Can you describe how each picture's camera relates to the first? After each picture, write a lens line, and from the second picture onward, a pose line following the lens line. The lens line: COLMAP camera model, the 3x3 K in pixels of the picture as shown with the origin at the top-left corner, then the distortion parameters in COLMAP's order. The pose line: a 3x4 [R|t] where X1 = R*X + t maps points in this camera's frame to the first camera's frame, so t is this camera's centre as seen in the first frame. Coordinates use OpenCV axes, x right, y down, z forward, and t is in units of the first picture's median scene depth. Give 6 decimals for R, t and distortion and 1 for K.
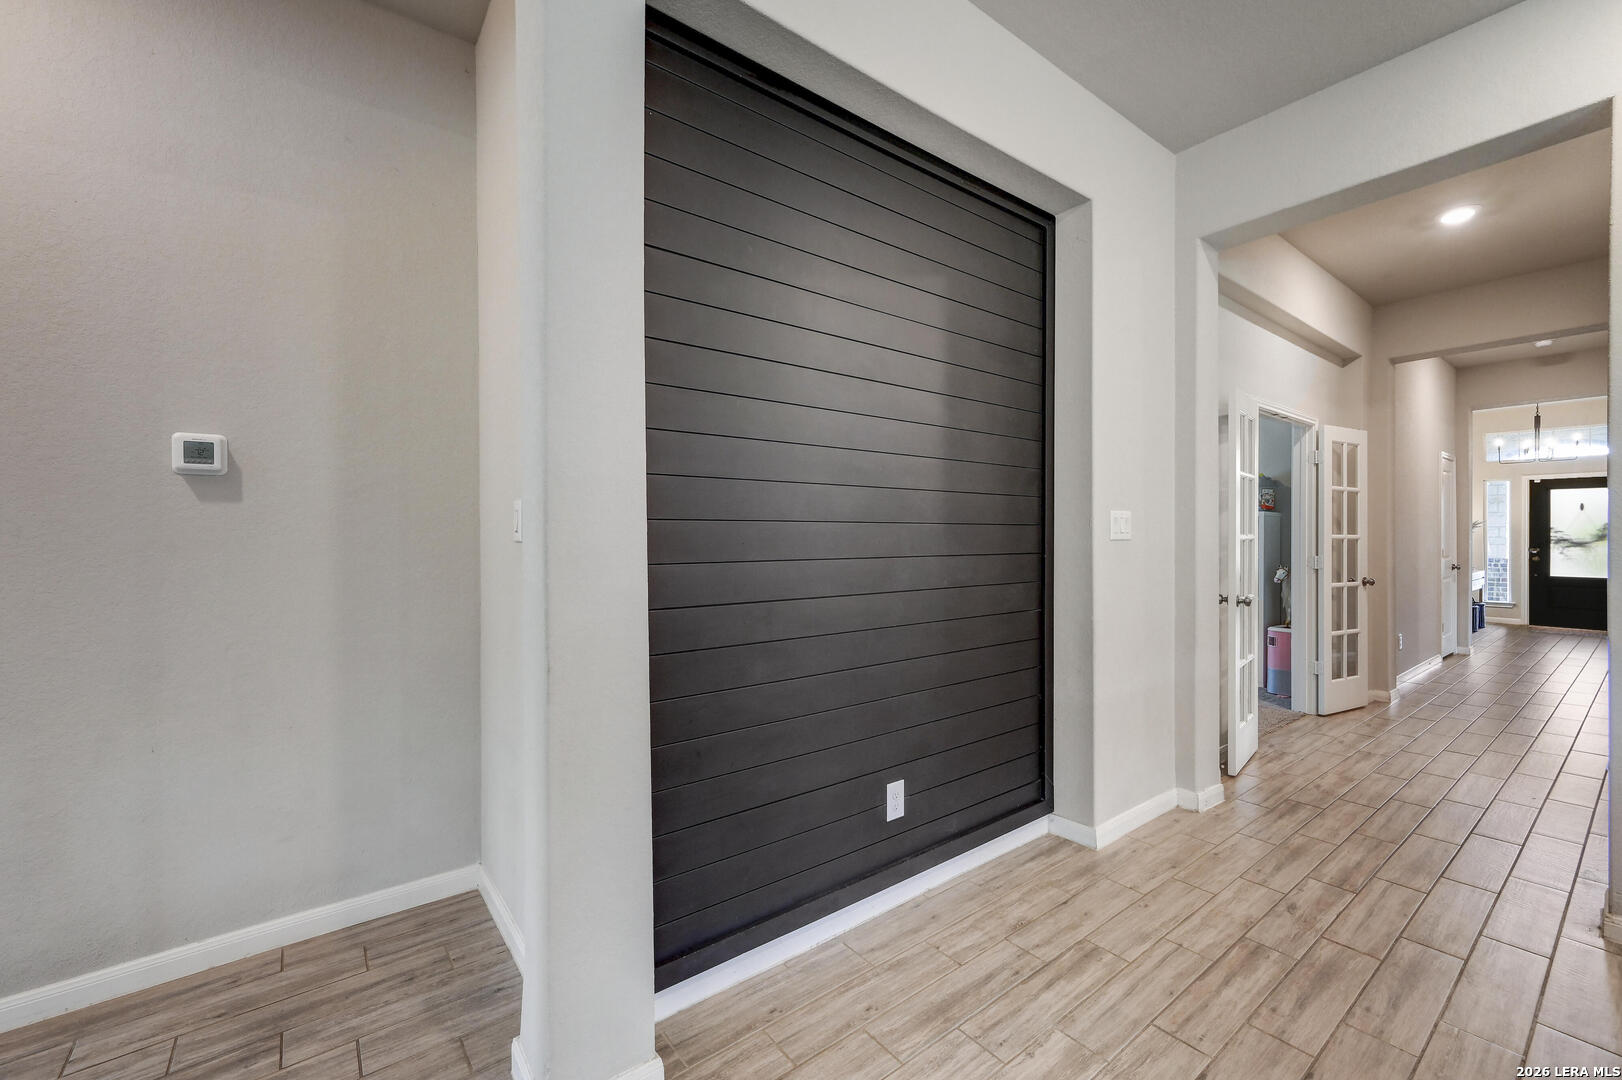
lens RADIAL K [[648.5, 0, 807.0], [0, 648.5, 535.7], [0, 0, 1]] dist [0.008802, -0.000009]
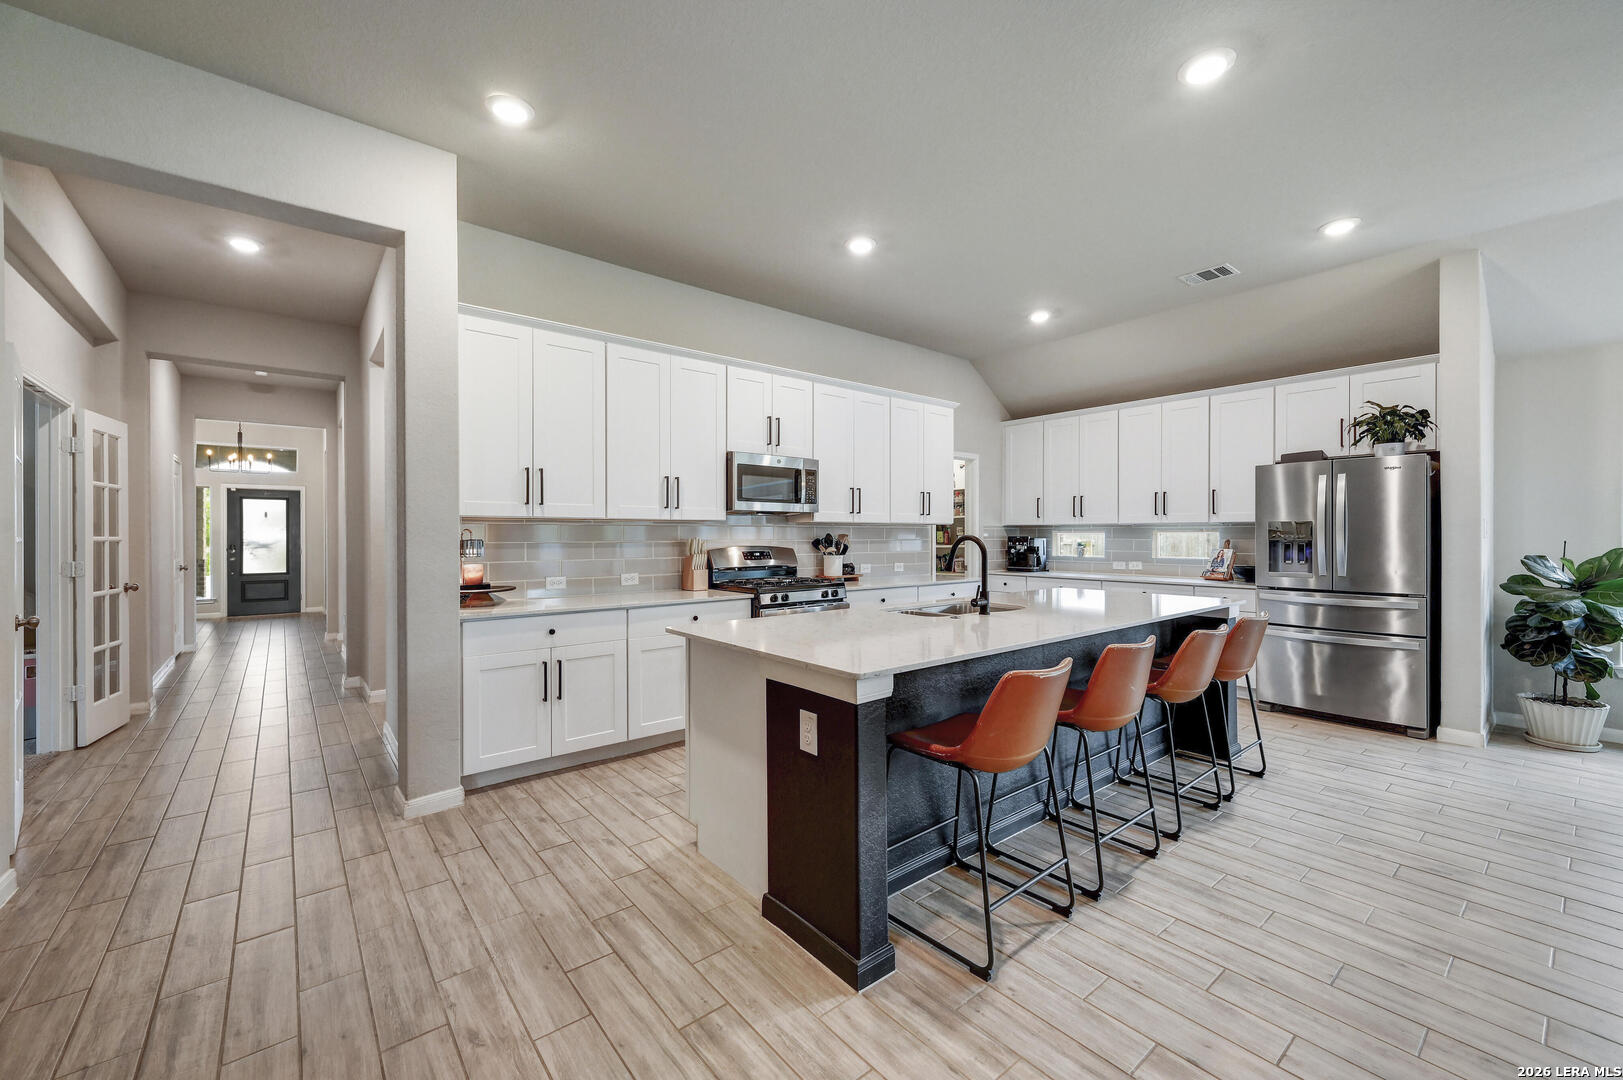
lens RADIAL K [[648.9, 0, 807.5], [0, 648.9, 535.7], [0, 0, 1]] dist [0.008802, -0.000009]
pose [[-0.027291, 0.005803, 0.999611, -0.095411], [-0.001942, 0.999981, -0.005858, 0.000652], [-0.999626, -0.002101, -0.027279, 0.068935]]
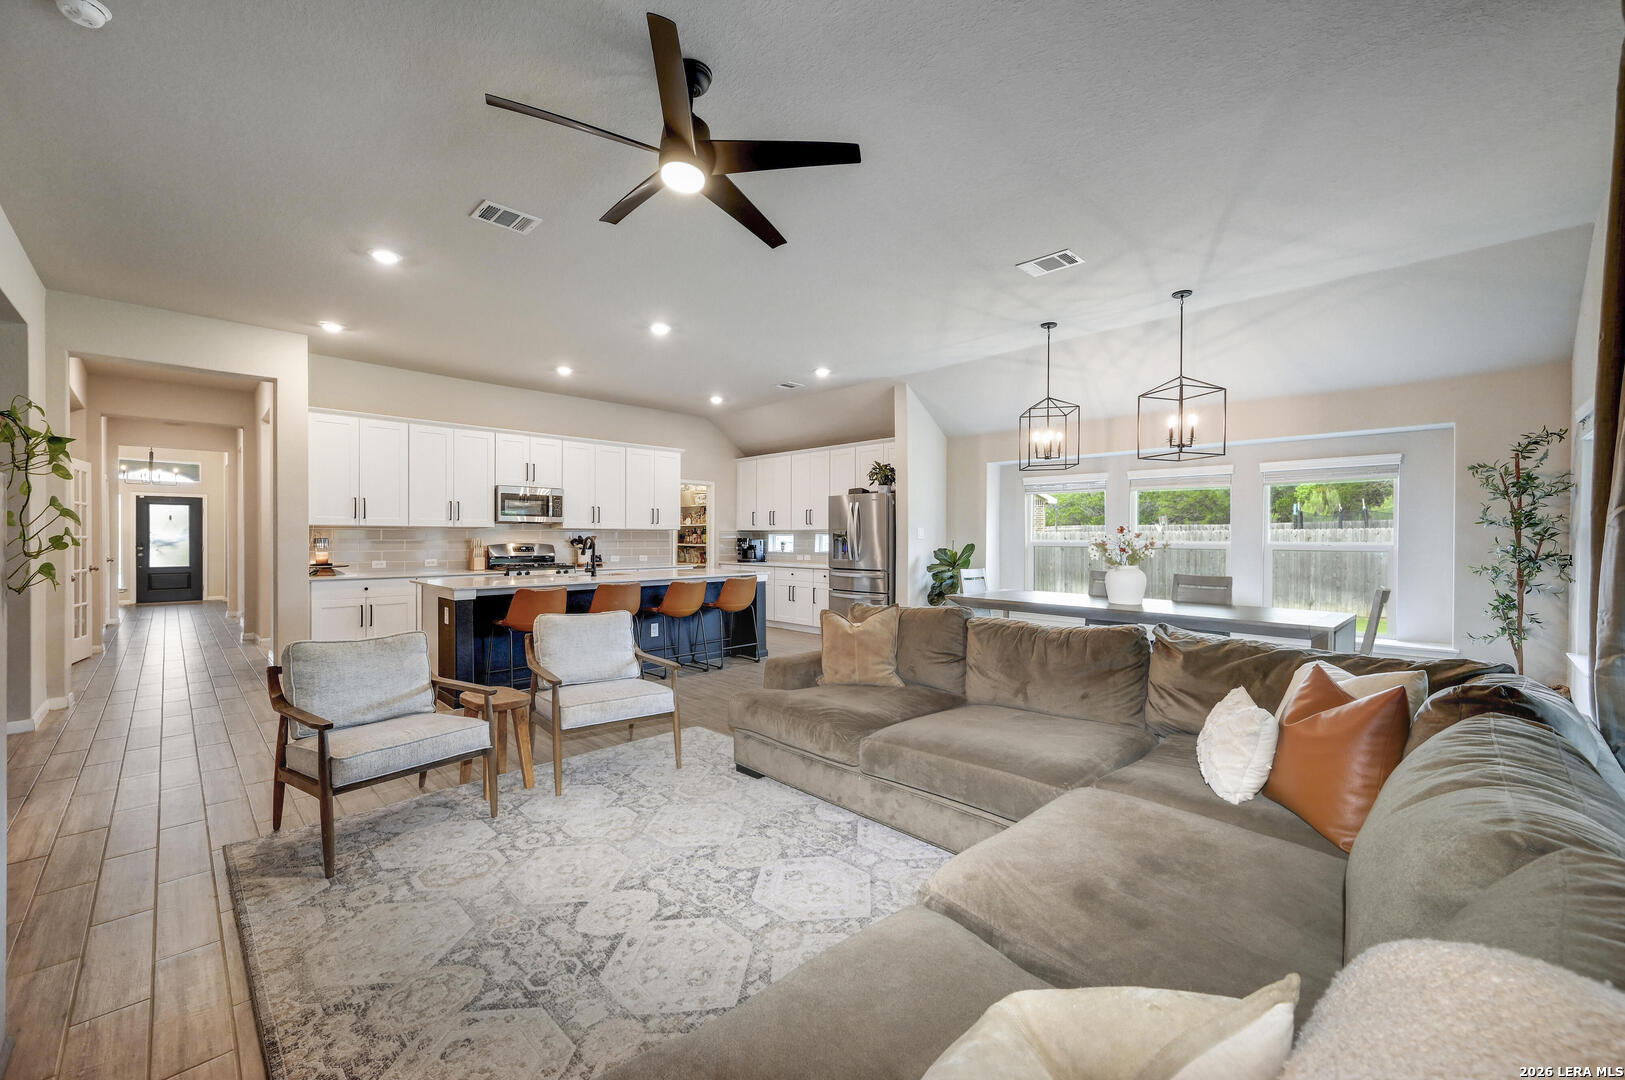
lens RADIAL K [[649.7, 0, 808.5], [0, 649.7, 535.7], [0, 0, 1]] dist [0.008802, -0.000009]
pose [[-0.121915, 0.008556, 0.992504, -0.777907], [-0.004850, 0.999946, -0.009216, 0.003830], [-0.992529, -0.005937, -0.121867, -0.390379]]
